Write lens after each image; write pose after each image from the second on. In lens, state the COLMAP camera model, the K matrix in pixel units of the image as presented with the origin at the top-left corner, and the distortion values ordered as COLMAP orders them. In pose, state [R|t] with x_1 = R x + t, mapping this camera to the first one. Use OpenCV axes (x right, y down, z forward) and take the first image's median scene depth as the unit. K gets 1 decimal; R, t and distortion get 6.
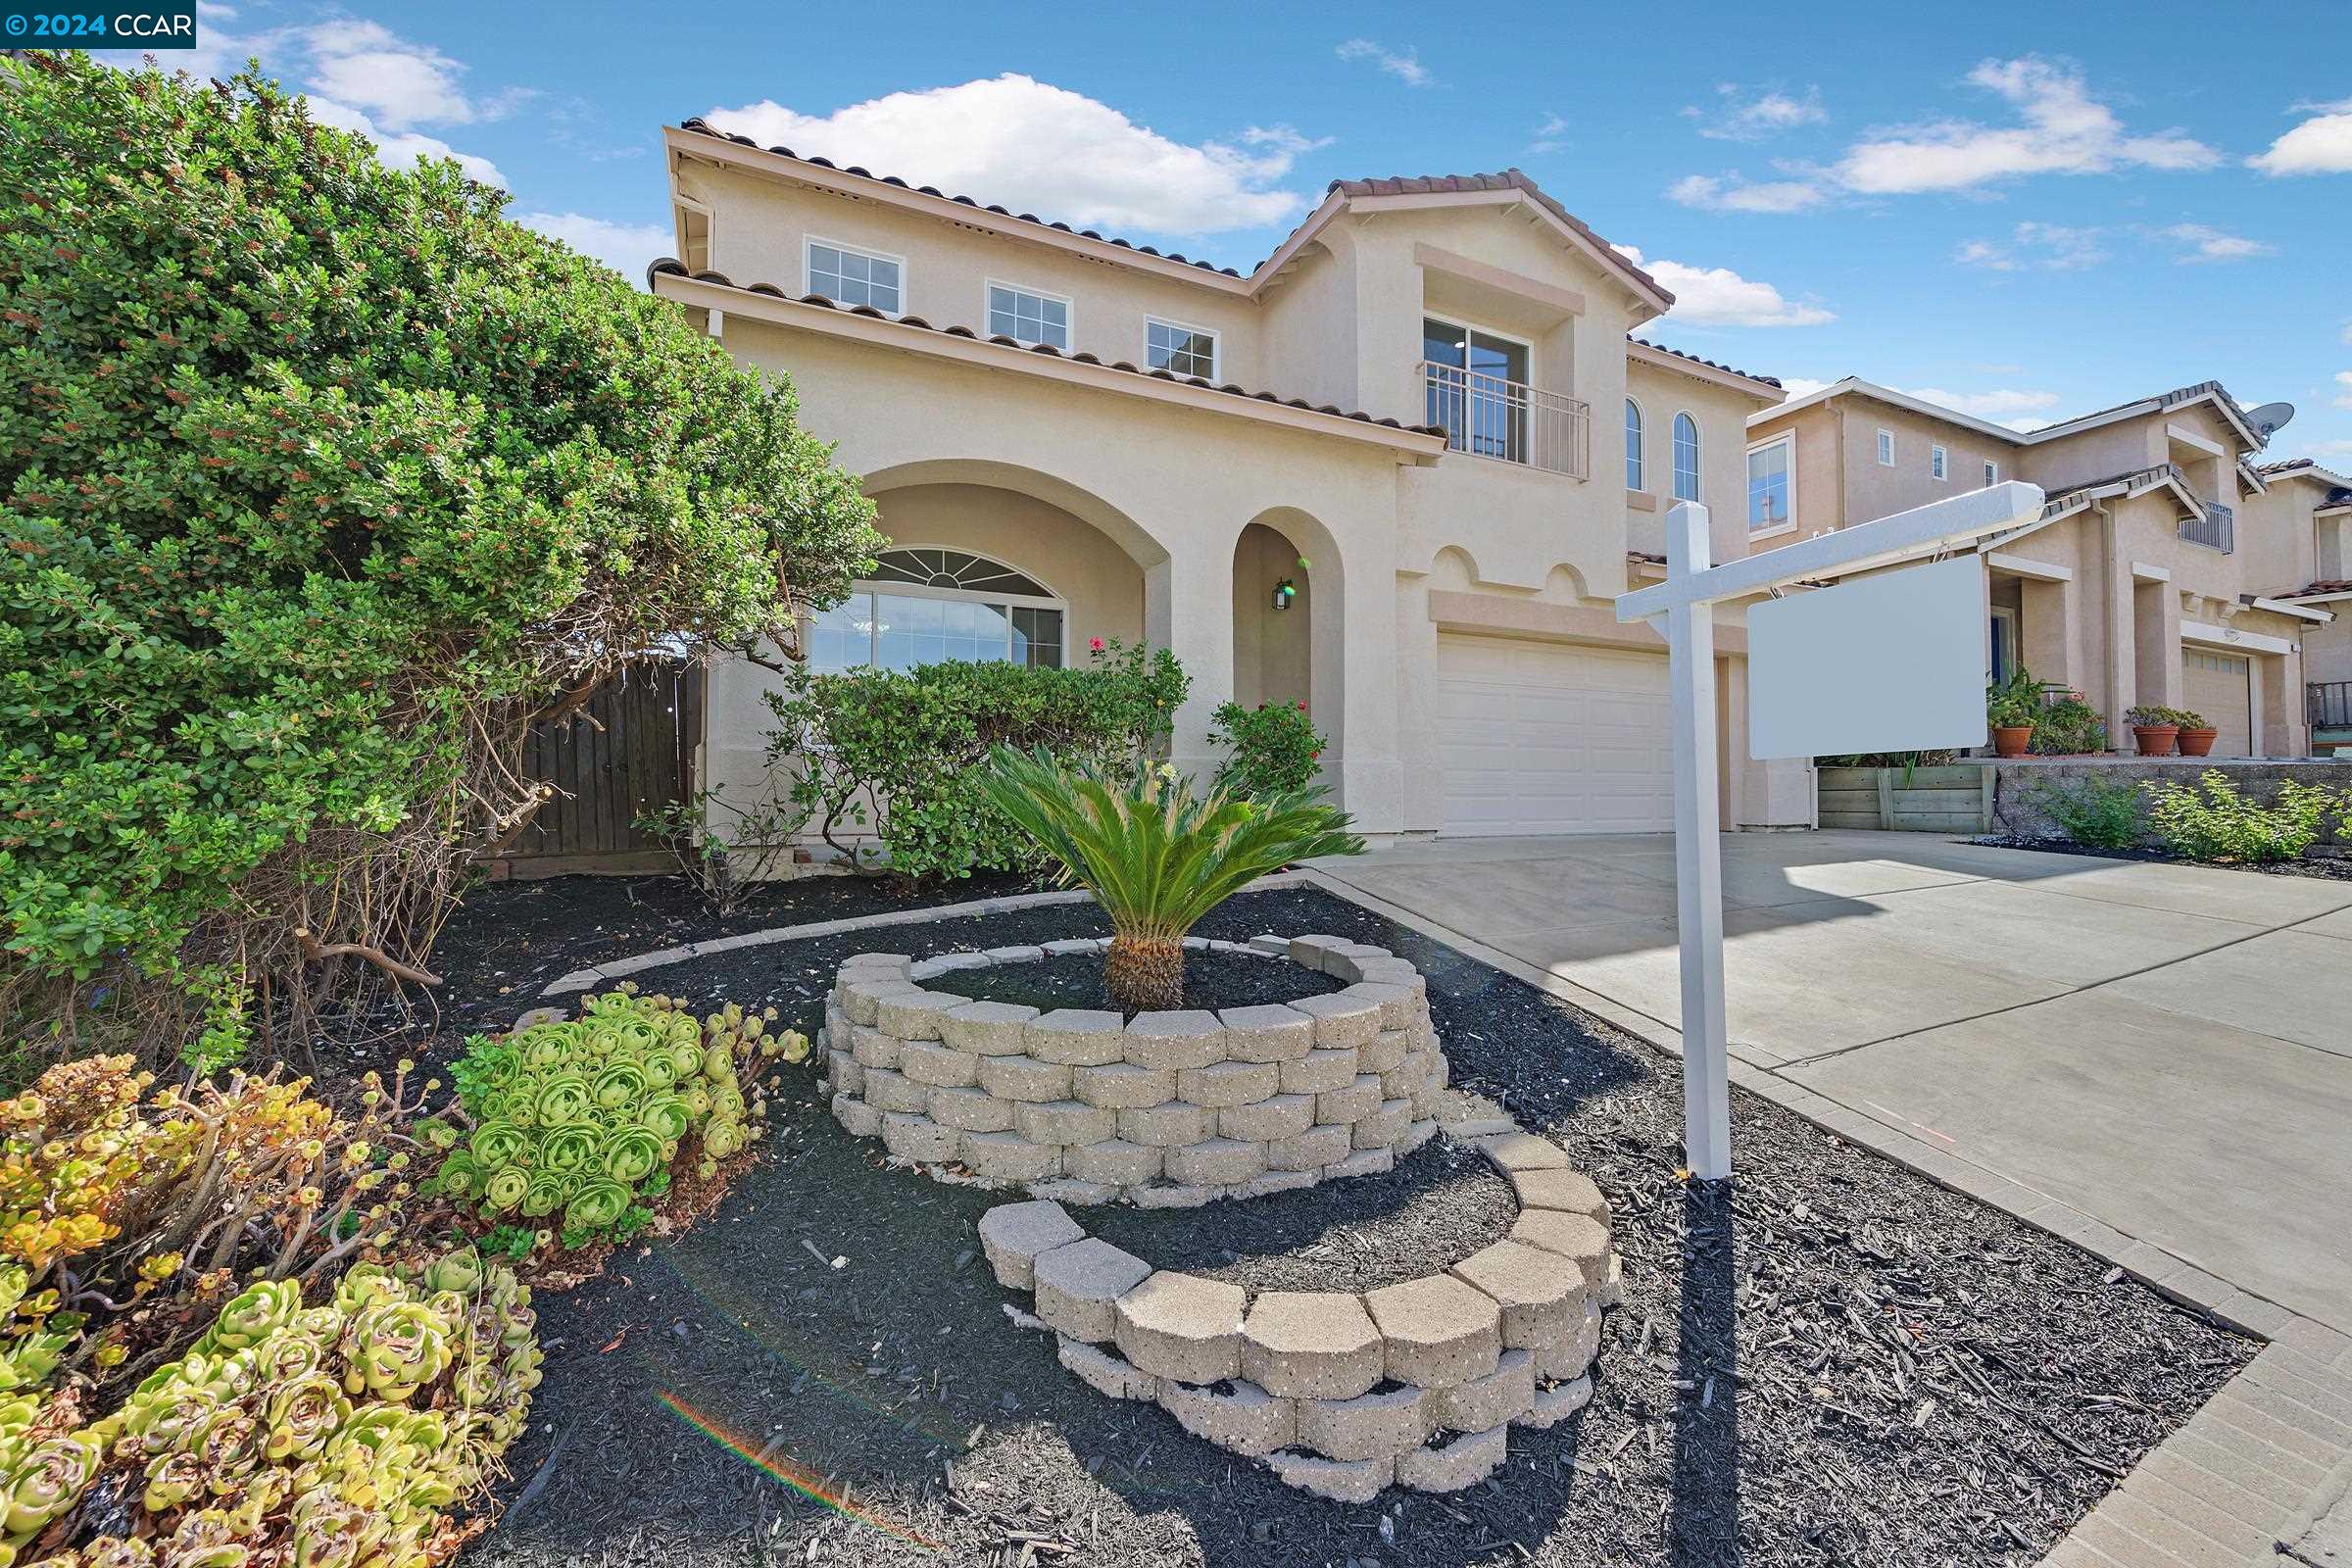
lens RADIAL K [[939.1, 0, 1196.2], [0, 939.1, 778.0], [0, 0, 1]] dist [-0.004399, 0.000186]
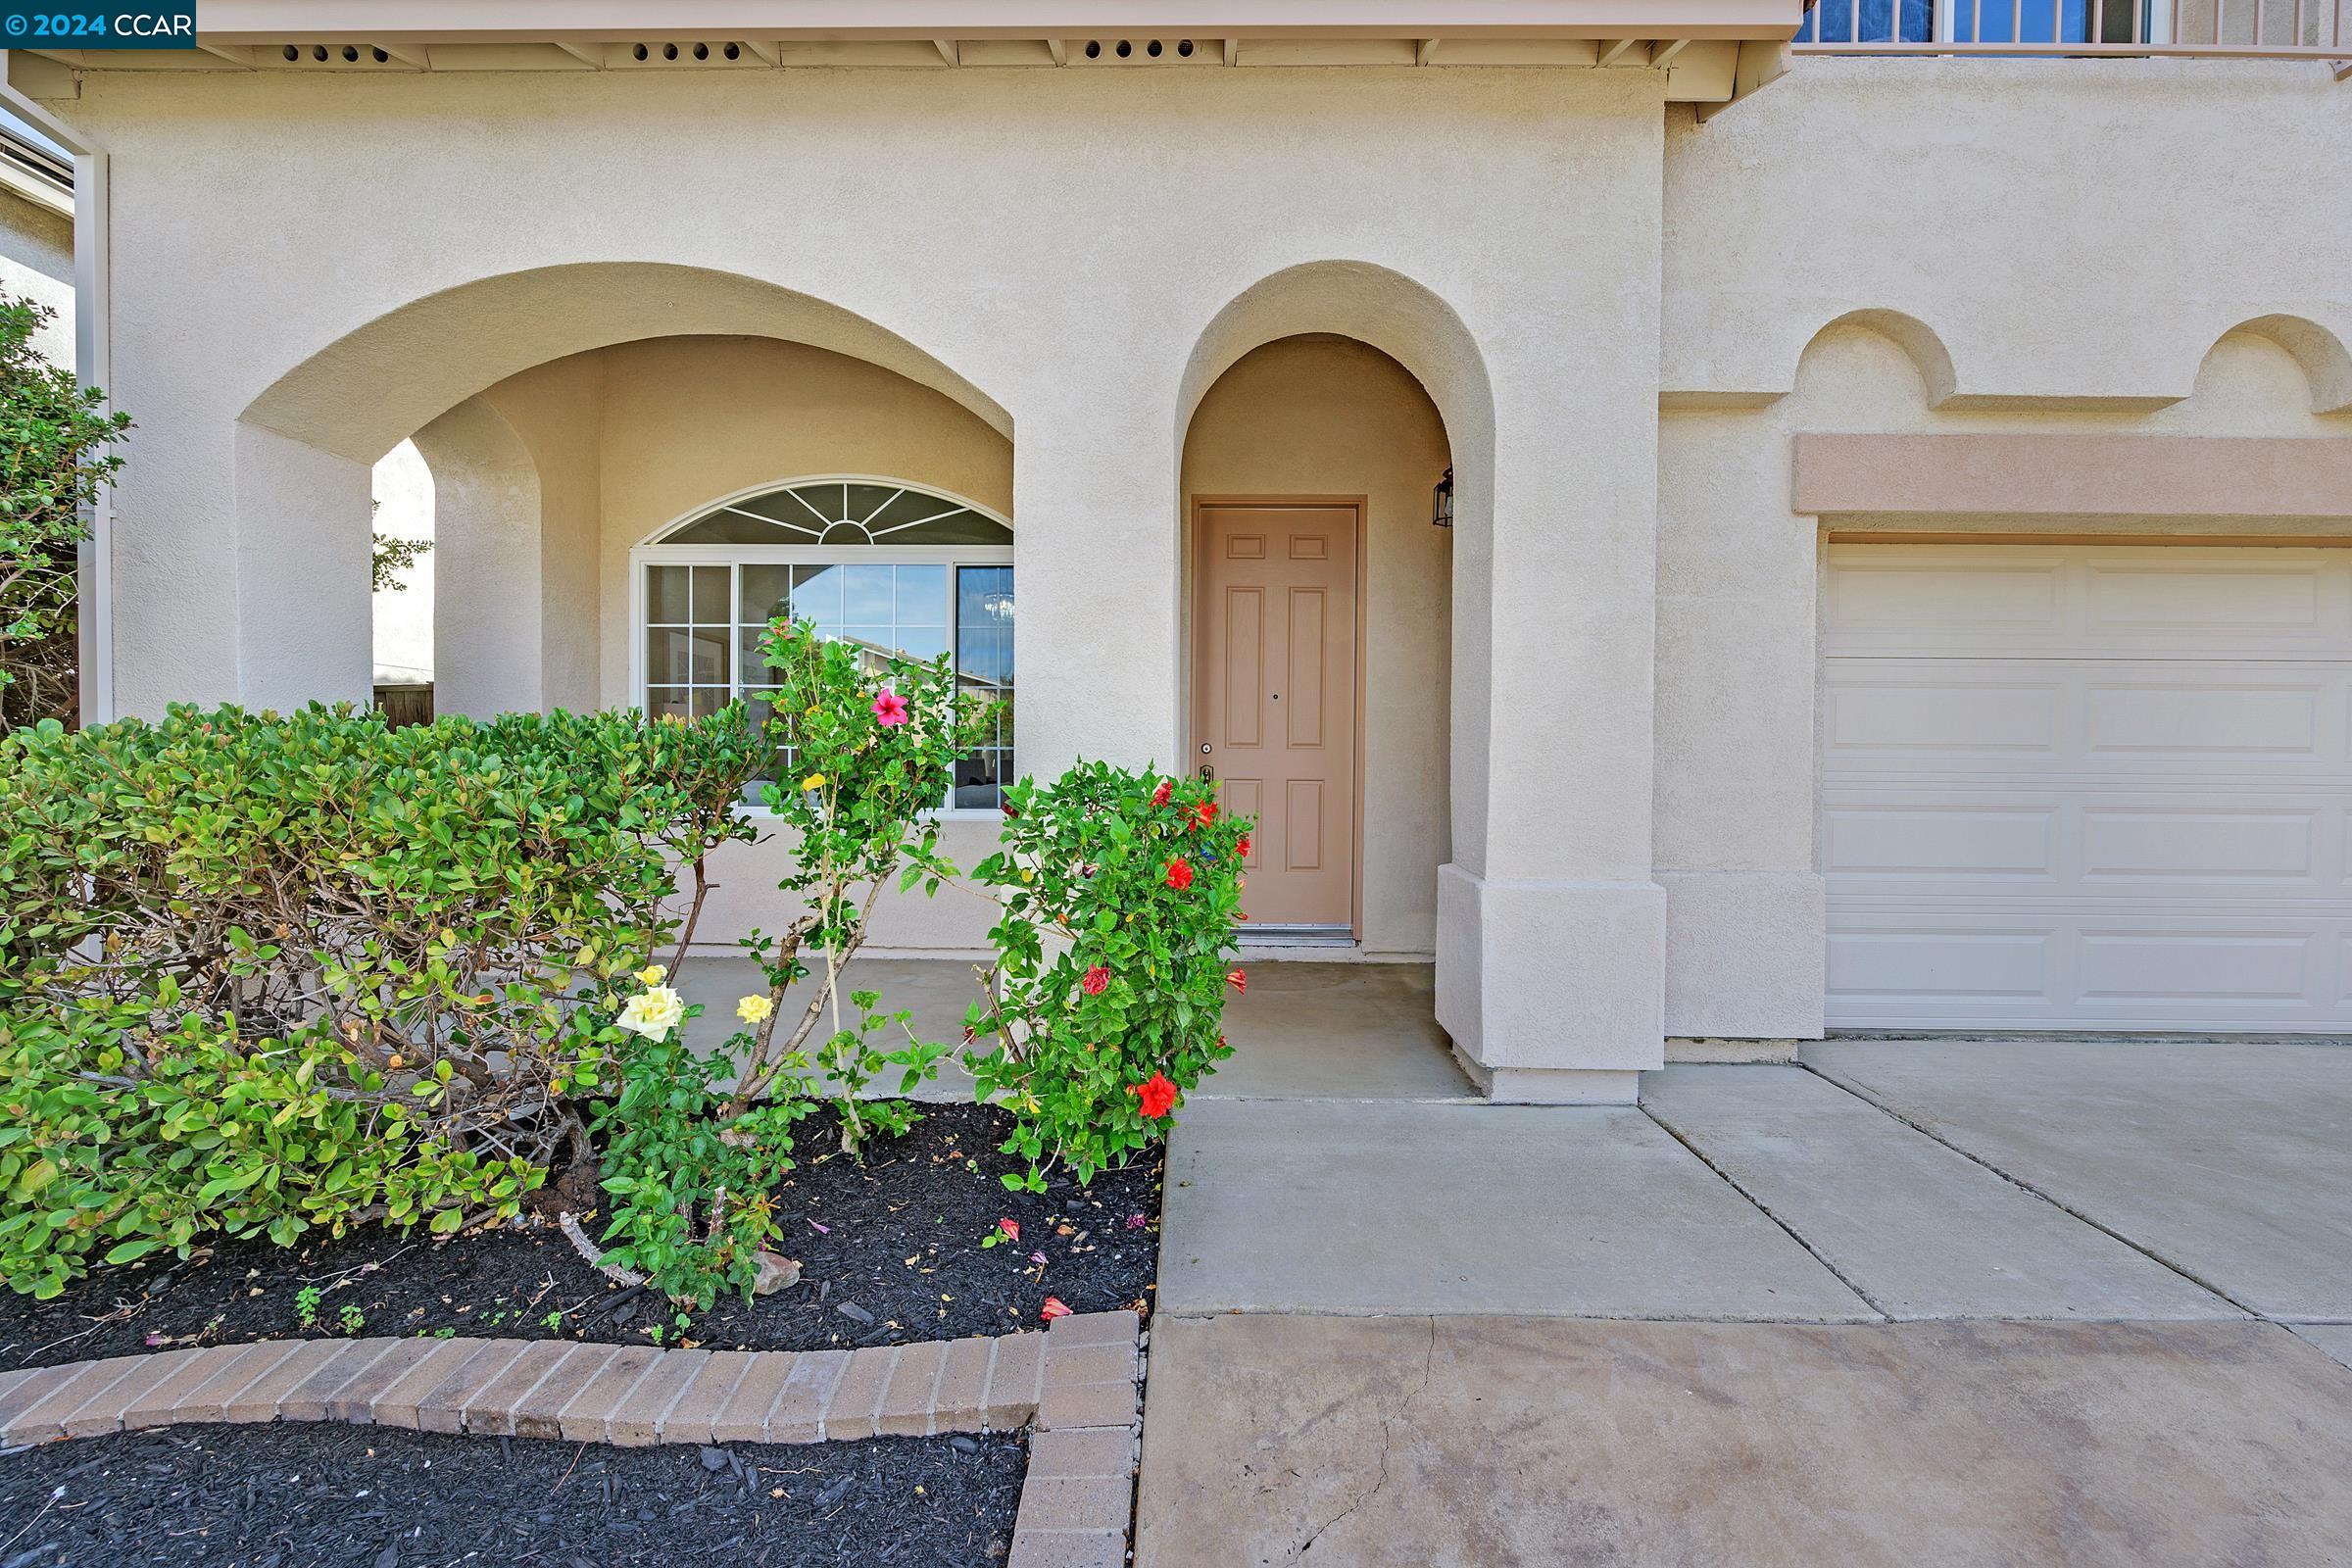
lens RADIAL K [[939.1, 0, 1189.8], [0, 939.1, 781.9], [0, 0, 1]] dist [-0.004399, 0.000186]
pose [[0.894581, 0.019067, -0.446498, 0.200994], [-0.001938, 0.999246, 0.038789, -0.070127], [0.446901, -0.033835, 0.893943, 0.531772]]
